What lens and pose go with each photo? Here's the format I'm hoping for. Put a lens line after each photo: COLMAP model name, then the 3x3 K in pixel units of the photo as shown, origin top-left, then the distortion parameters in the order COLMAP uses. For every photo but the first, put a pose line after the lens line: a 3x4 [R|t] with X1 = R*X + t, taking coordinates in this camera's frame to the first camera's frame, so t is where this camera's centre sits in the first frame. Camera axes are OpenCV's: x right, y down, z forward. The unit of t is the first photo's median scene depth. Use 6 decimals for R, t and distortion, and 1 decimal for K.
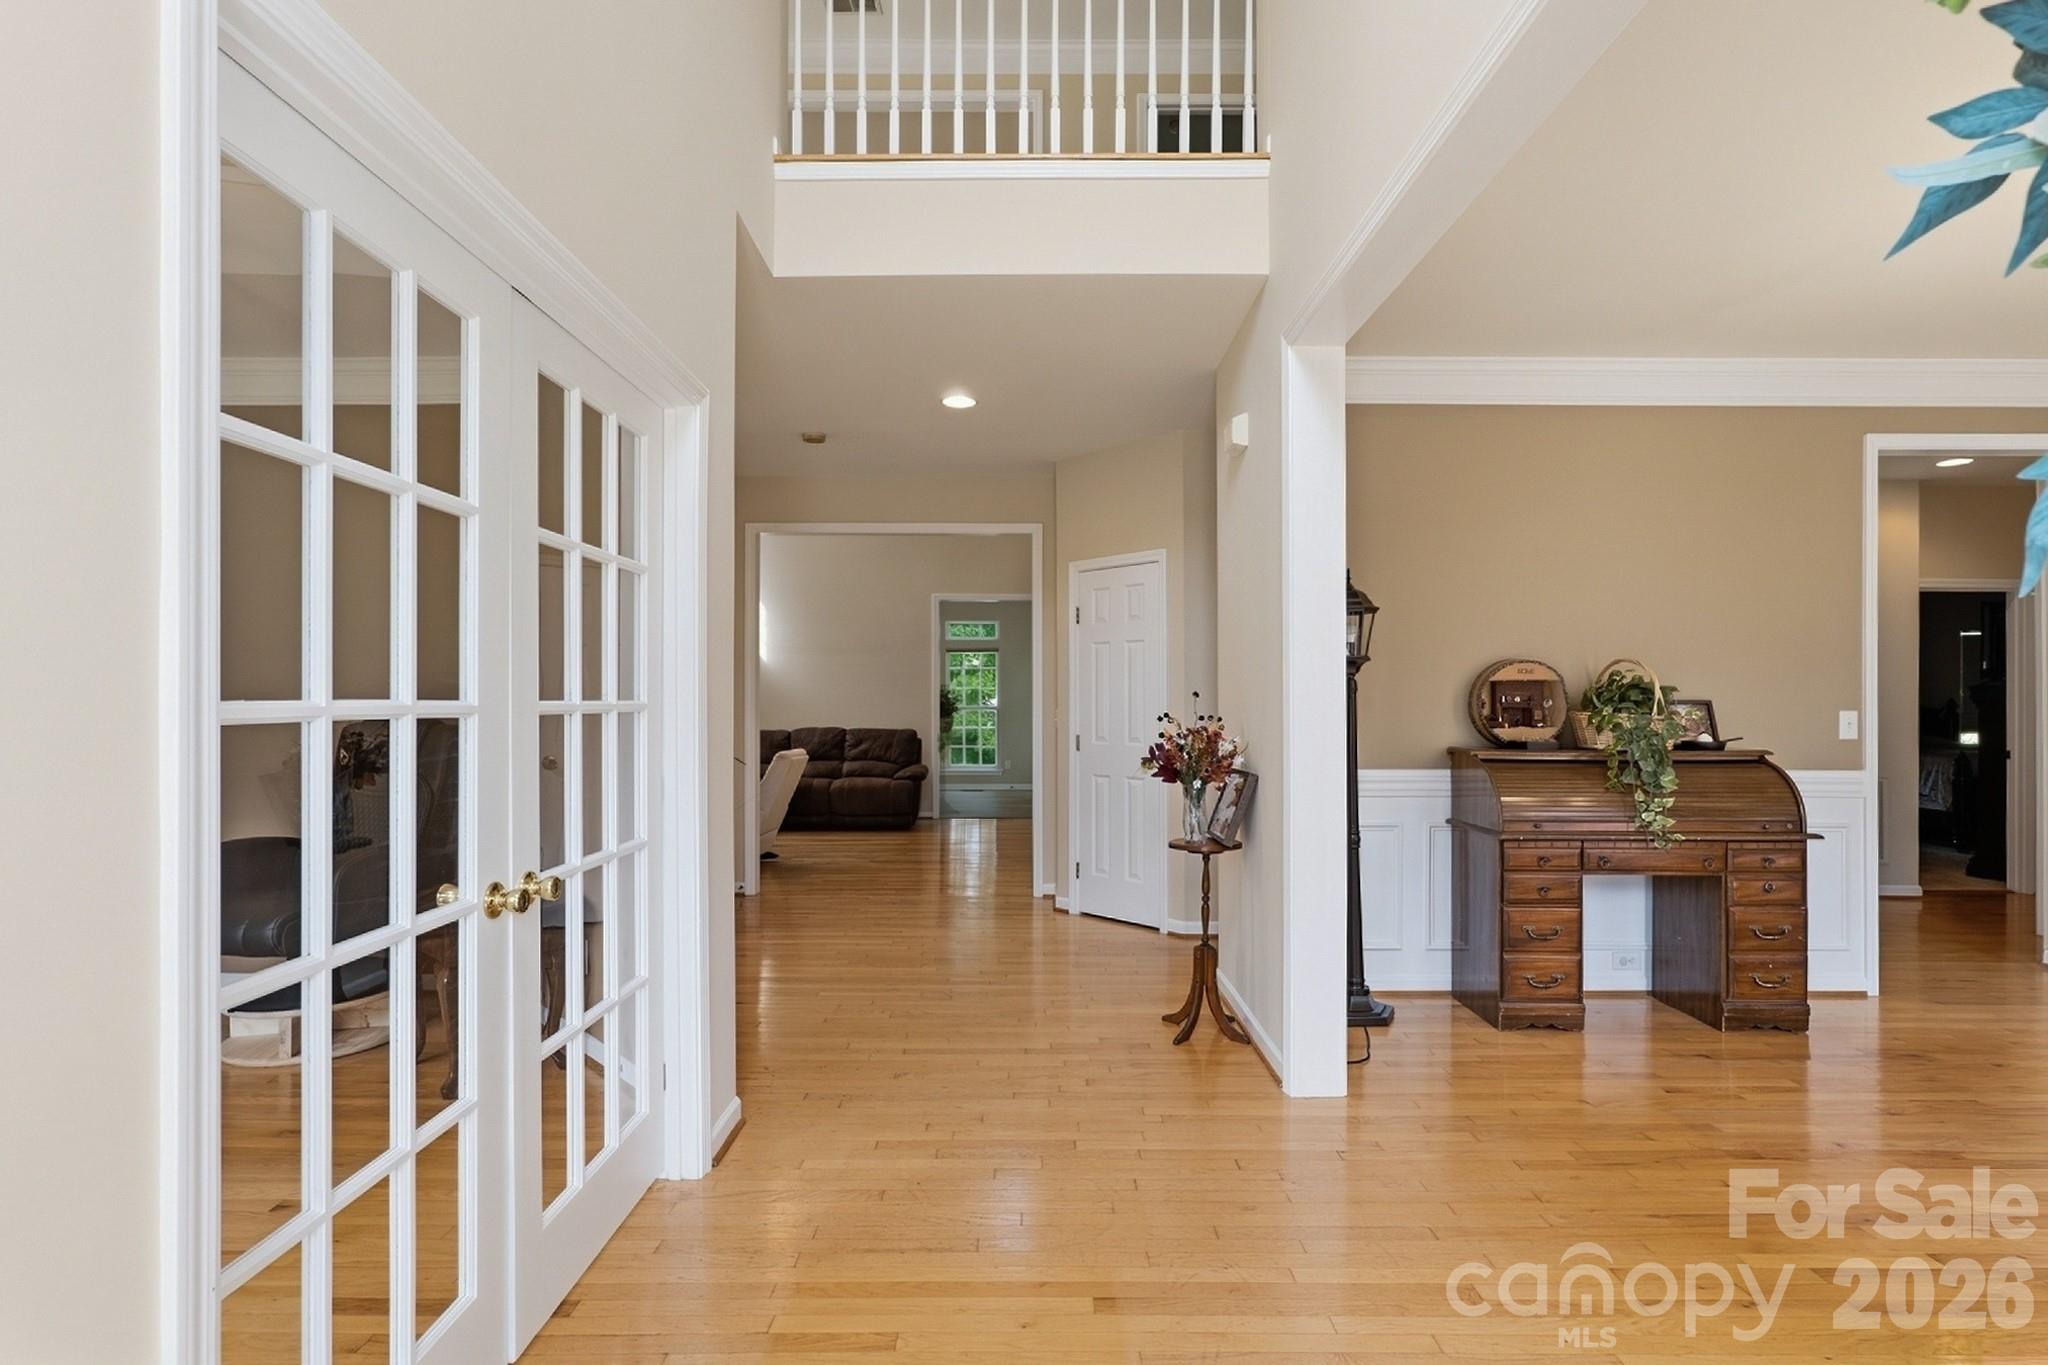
lens RADIAL K [[1009.2, 0, 1023.1], [0, 1009.2, 689.5], [0, 0, 1]] dist [-0.002227, -0.000717]
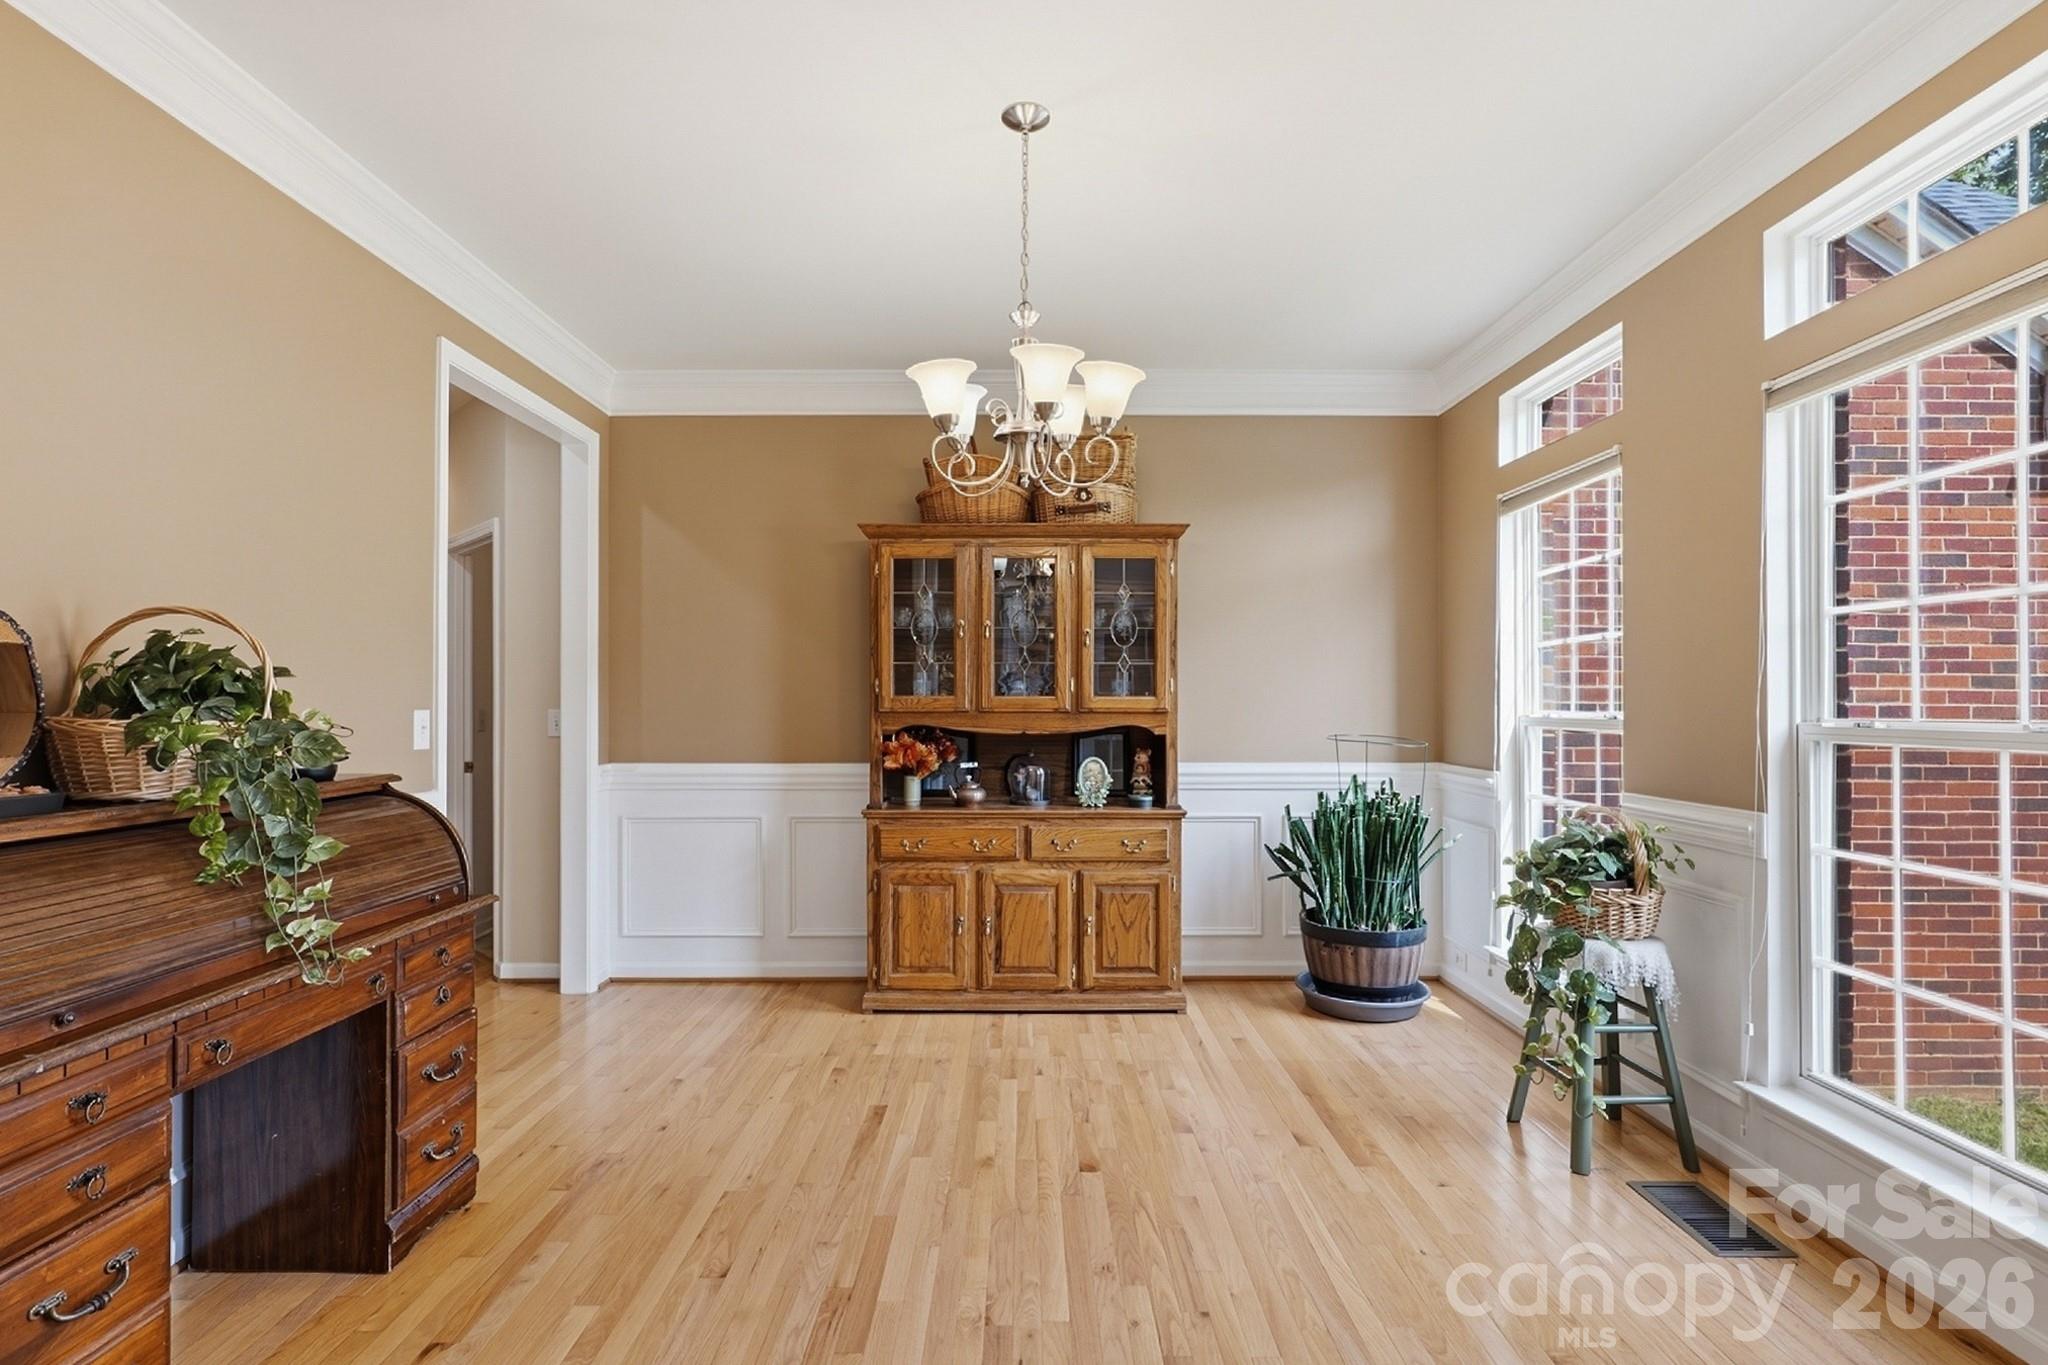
lens RADIAL K [[953.6, 0, 1023.7], [0, 953.6, 687.6], [0, 0, 1]] dist [0.002092, -0.000053]
pose [[-0.004483, 0.012016, 0.999918, 0.136452], [-0.014940, 0.999815, -0.012082, 0.007466], [-0.999878, -0.014993, -0.004303, 0.609698]]
